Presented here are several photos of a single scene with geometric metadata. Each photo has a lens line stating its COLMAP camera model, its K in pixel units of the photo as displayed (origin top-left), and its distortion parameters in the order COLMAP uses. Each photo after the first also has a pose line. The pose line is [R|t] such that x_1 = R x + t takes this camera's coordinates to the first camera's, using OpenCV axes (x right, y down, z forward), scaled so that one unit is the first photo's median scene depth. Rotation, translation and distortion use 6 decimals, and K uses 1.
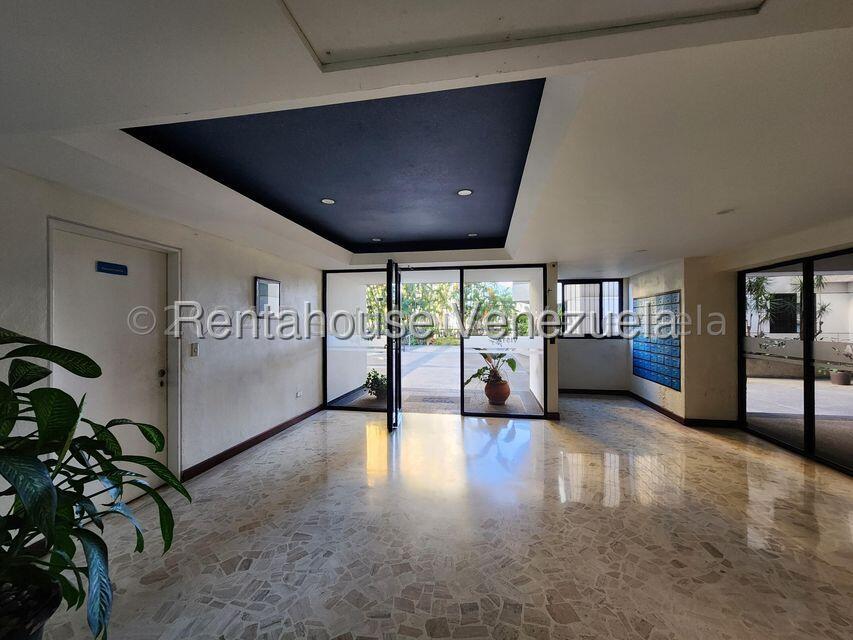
lens RADIAL K [[346.2, 0, 426.8], [0, 346.2, 320.5], [0, 0, 1]] dist [-0.001819, 0.000007]
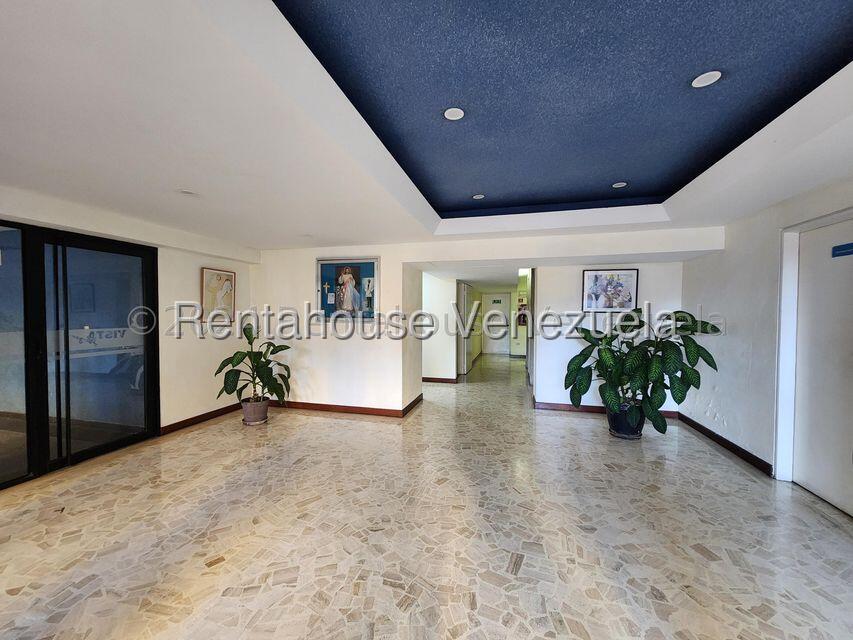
lens RADIAL K [[346.2, 0, 424.5], [0, 346.2, 317.2], [0, 0, 1]] dist [-0.001819, 0.000007]
pose [[-0.996029, 0.000183, 0.089025, 0.138382], [0.000438, 0.999996, 0.002844, 0.031331], [-0.089024, 0.002872, -0.996025, 2.259516]]
